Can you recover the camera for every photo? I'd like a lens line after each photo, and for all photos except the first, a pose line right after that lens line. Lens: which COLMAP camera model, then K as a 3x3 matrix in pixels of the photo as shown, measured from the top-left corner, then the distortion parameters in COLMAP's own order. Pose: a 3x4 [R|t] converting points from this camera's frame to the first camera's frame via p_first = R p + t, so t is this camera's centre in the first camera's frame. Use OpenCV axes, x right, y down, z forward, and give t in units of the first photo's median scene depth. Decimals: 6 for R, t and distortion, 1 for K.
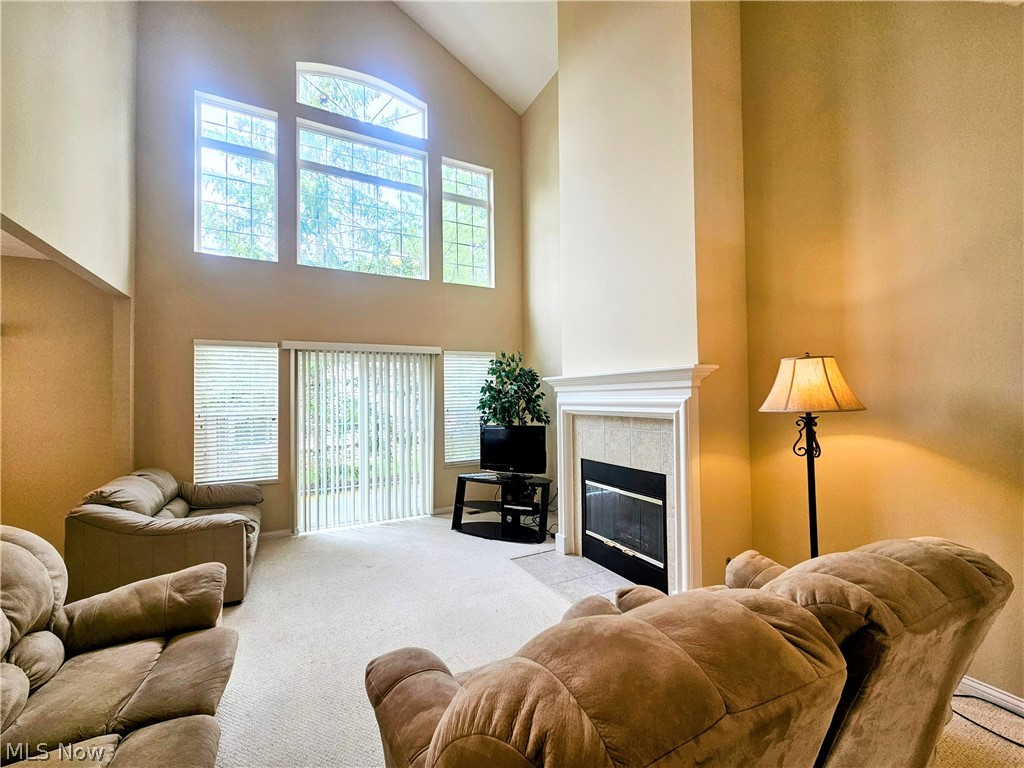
lens RADIAL K [[418.6, 0, 505.9], [0, 418.6, 388.1], [0, 0, 1]] dist [-0.008384, 0.004539]
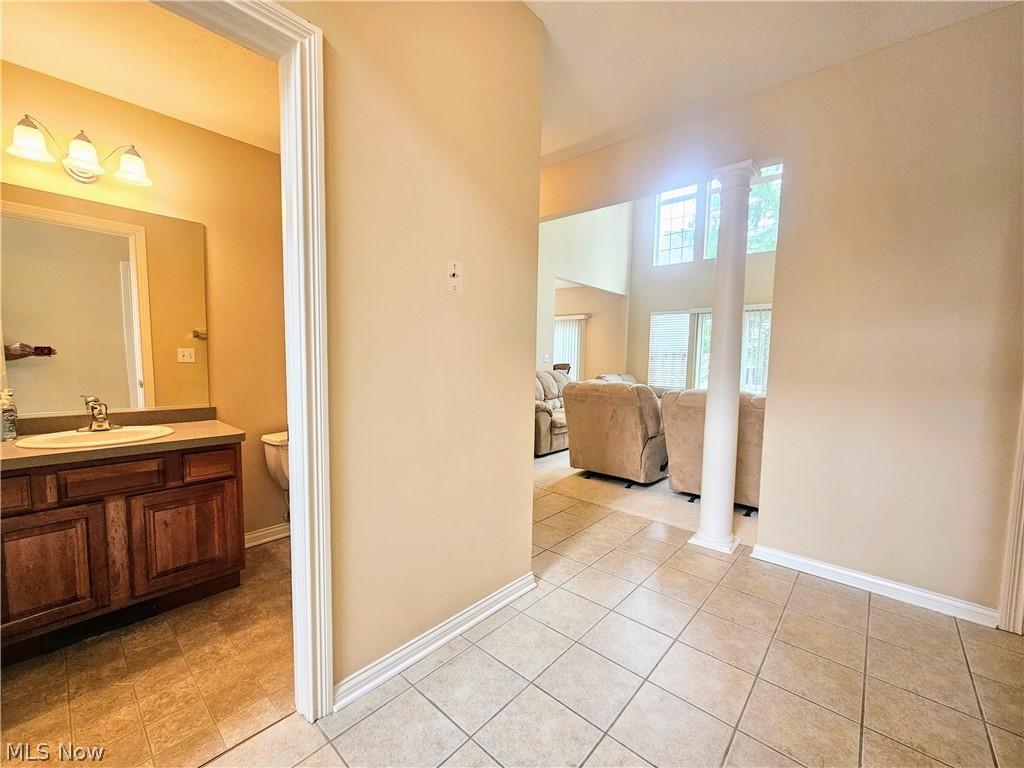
lens RADIAL K [[418.6, 0, 507.8], [0, 418.6, 385.0], [0, 0, 1]] dist [-0.008384, 0.004539]
pose [[0.342537, 0.082770, -0.935851, 0.820964], [0.001029, 0.996078, 0.088473, 0.043195], [0.939504, -0.031268, 0.341108, -0.289368]]
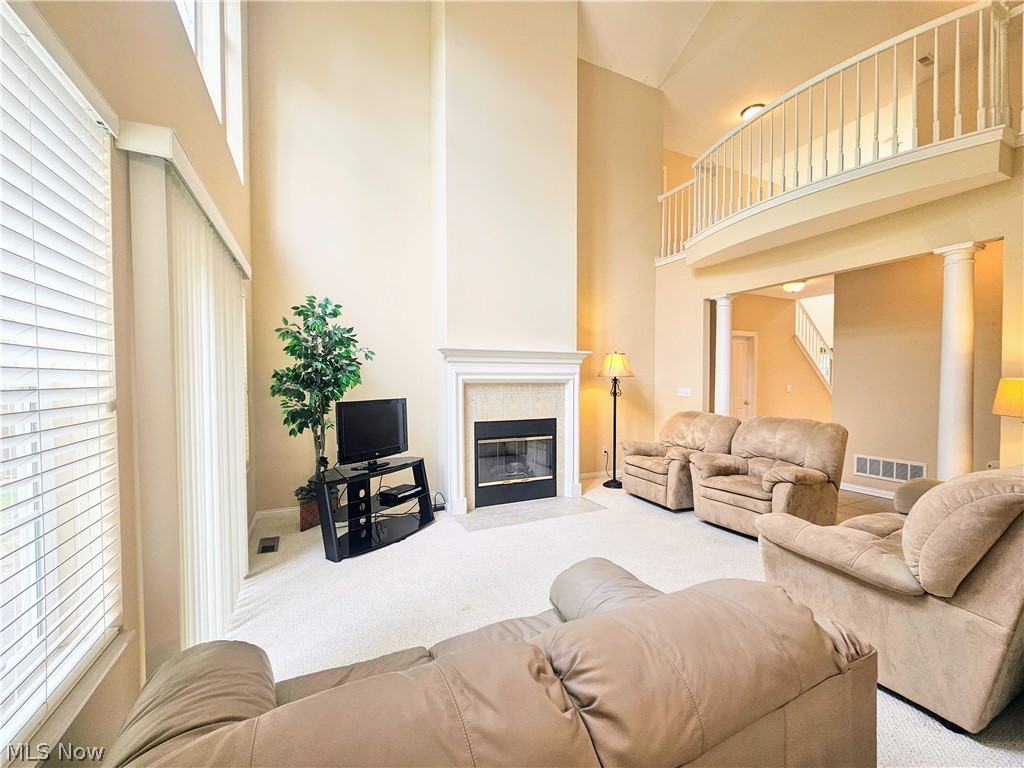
lens RADIAL K [[418.6, 0, 514.6], [0, 418.6, 383.0], [0, 0, 1]] dist [-0.008384, 0.004539]
pose [[0.045565, -0.003006, 0.998957, -0.807197], [-0.024810, 0.999684, 0.004140, 0.047764], [-0.998653, -0.024973, 0.045476, 0.727691]]
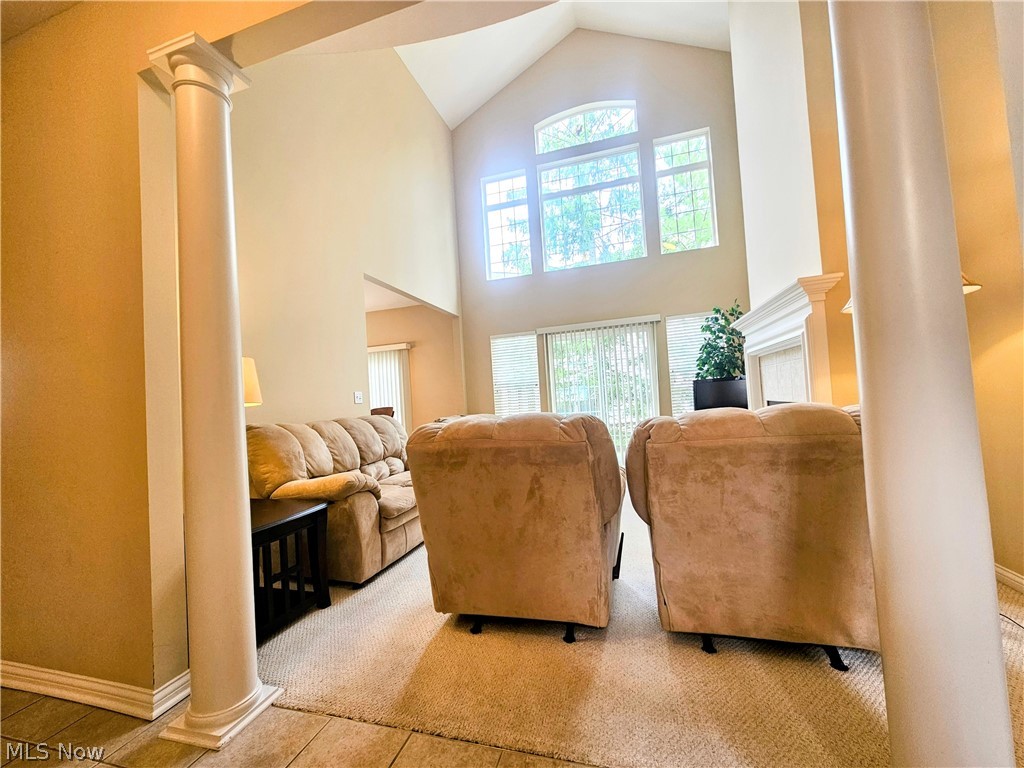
lens RADIAL K [[418.6, 0, 510.0], [0, 418.6, 390.8], [0, 0, 1]] dist [-0.008384, 0.004539]
pose [[0.712294, -0.051721, -0.699973, 0.374103], [0.071865, 0.997414, -0.000570, 0.088741], [0.698193, -0.049898, 0.714169, -0.085591]]
